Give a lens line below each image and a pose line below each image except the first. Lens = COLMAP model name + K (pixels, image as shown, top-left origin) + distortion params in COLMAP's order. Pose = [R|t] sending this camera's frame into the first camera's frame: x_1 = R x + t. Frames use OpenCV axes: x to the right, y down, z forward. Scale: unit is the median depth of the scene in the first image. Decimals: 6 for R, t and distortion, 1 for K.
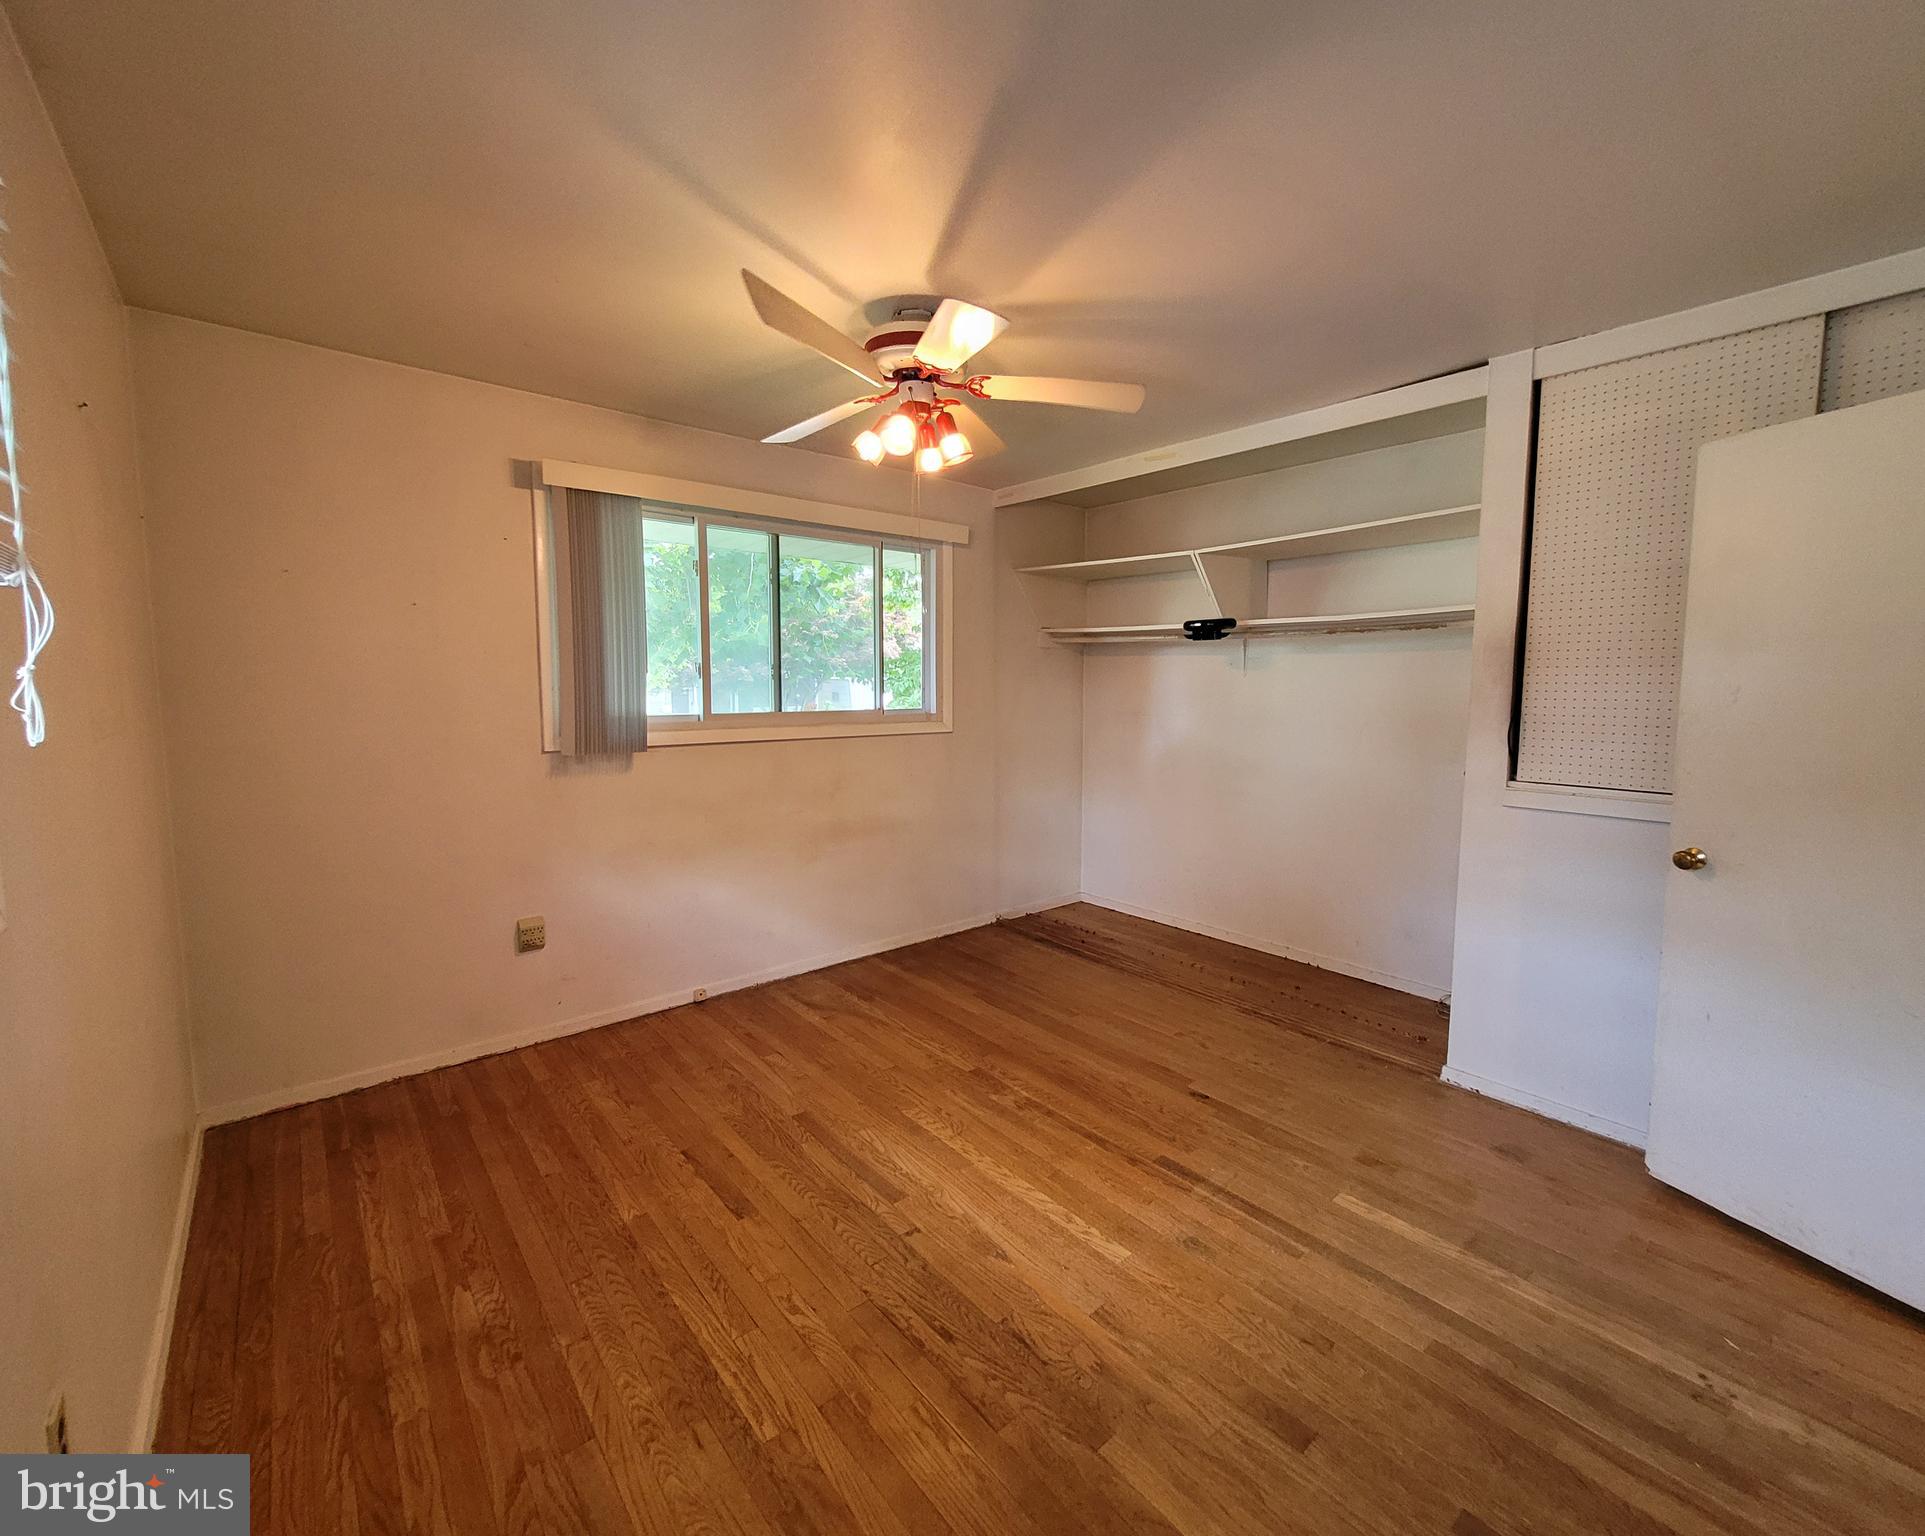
lens RADIAL K [[808.7, 0, 969.9], [0, 808.7, 752.9], [0, 0, 1]] dist [-0.003546, 0.001333]
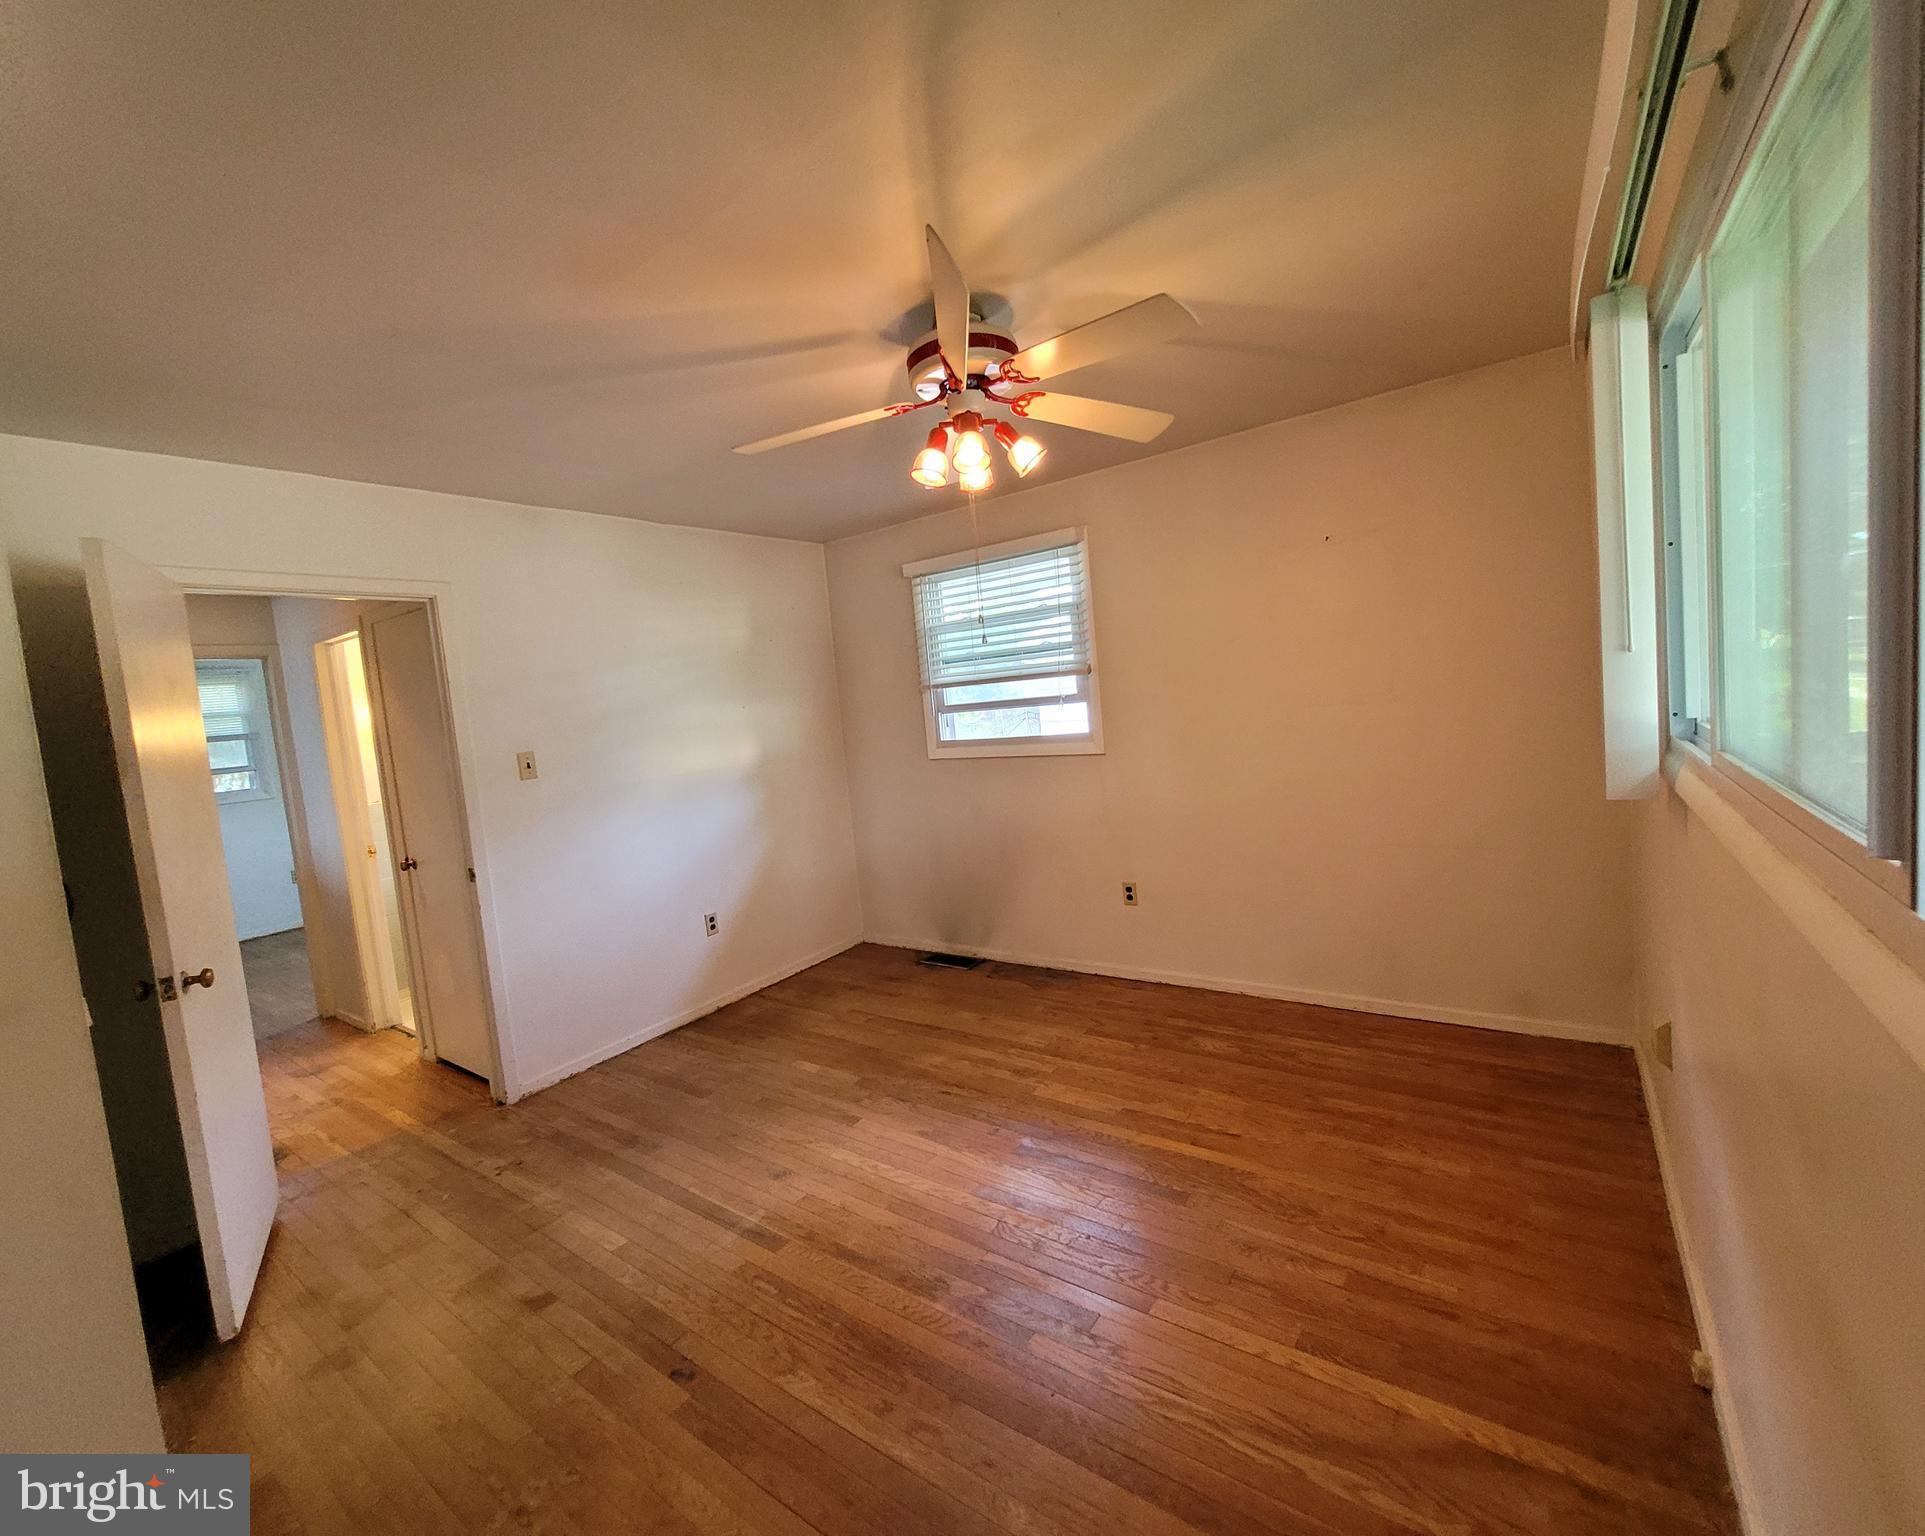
lens RADIAL K [[804.7, 0, 970.2], [0, 804.7, 750.8], [0, 0, 1]] dist [-0.000719, 0.000104]
pose [[-0.965604, 0.109096, -0.236023, 0.197881], [0.071944, 0.984382, 0.160675, -0.219003], [0.249866, 0.138168, -0.958372, 2.057351]]
